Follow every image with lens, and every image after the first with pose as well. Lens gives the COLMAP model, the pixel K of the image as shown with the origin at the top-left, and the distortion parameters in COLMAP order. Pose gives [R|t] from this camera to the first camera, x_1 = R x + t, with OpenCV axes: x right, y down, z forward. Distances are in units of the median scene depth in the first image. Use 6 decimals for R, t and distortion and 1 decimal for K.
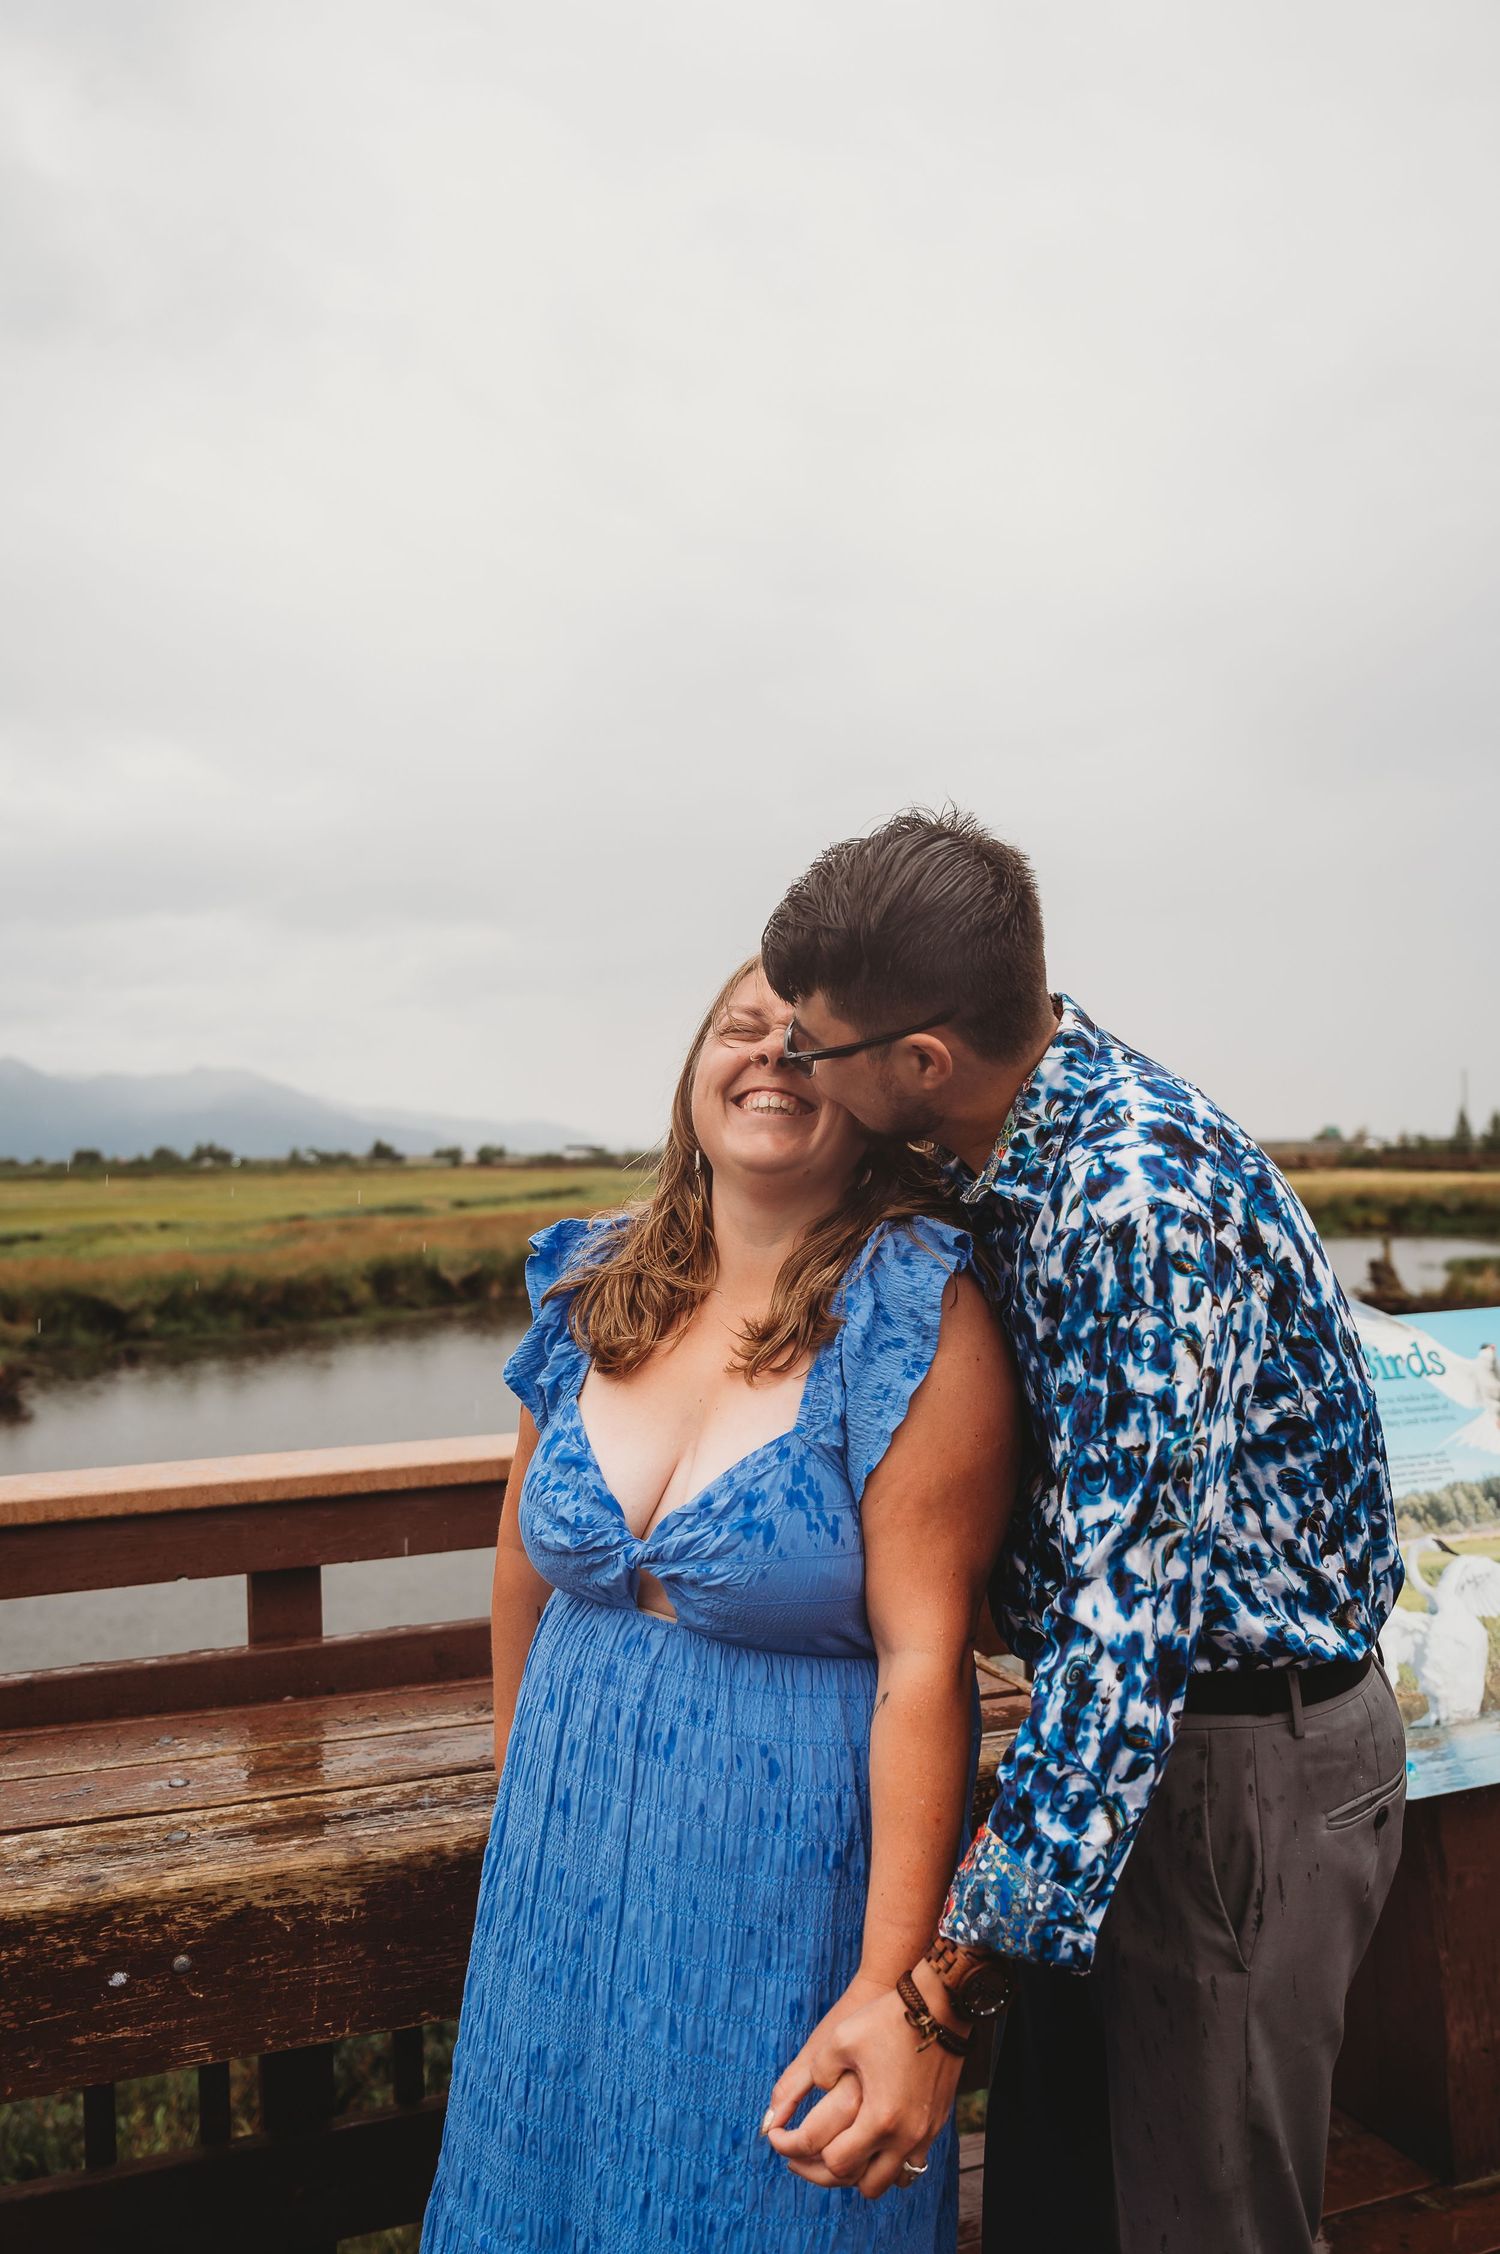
lens RADIAL K [[1762.8, 0, 748.1], [0, 1762.8, 1118.7], [0, 0, 1]] dist [0.002884, -0.002254]
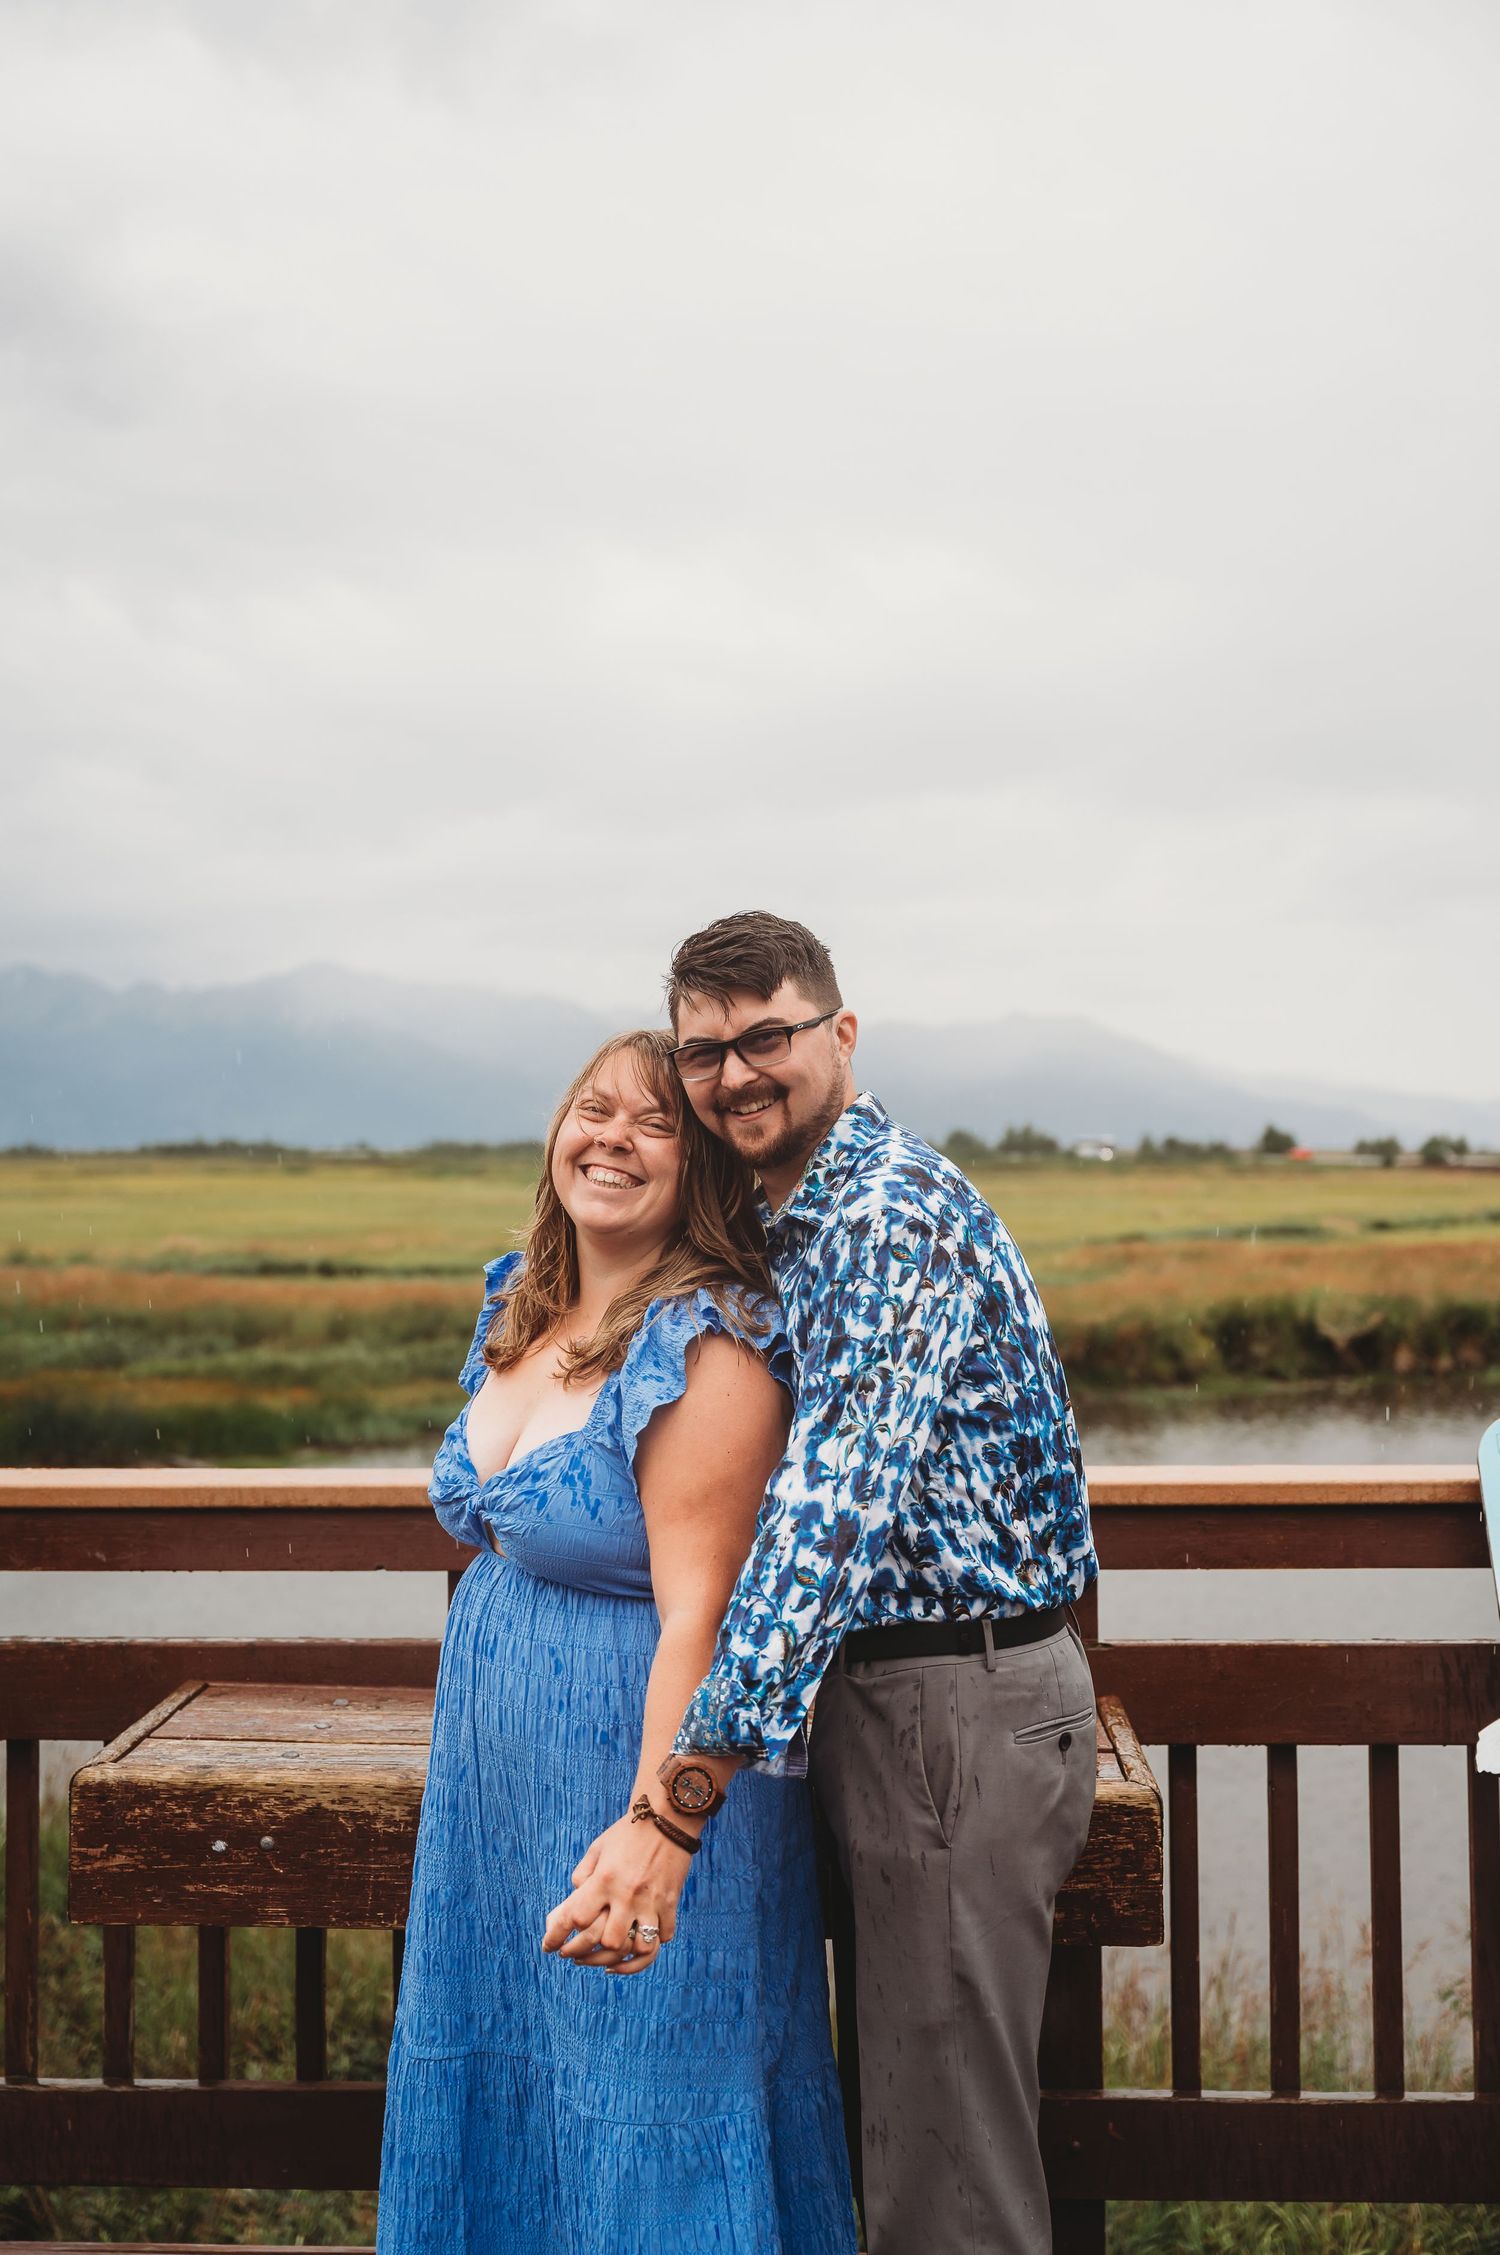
lens RADIAL K [[2690.0, 0, 750.7], [0, 2690.0, 1129.8], [0, 0, 1]] dist [-0.006744, -0.000672]
pose [[0.920784, 0.014910, -0.389787, 0.563197], [-0.009359, 0.999826, 0.016135, -0.045447], [0.389960, -0.011209, 0.920764, -0.472939]]
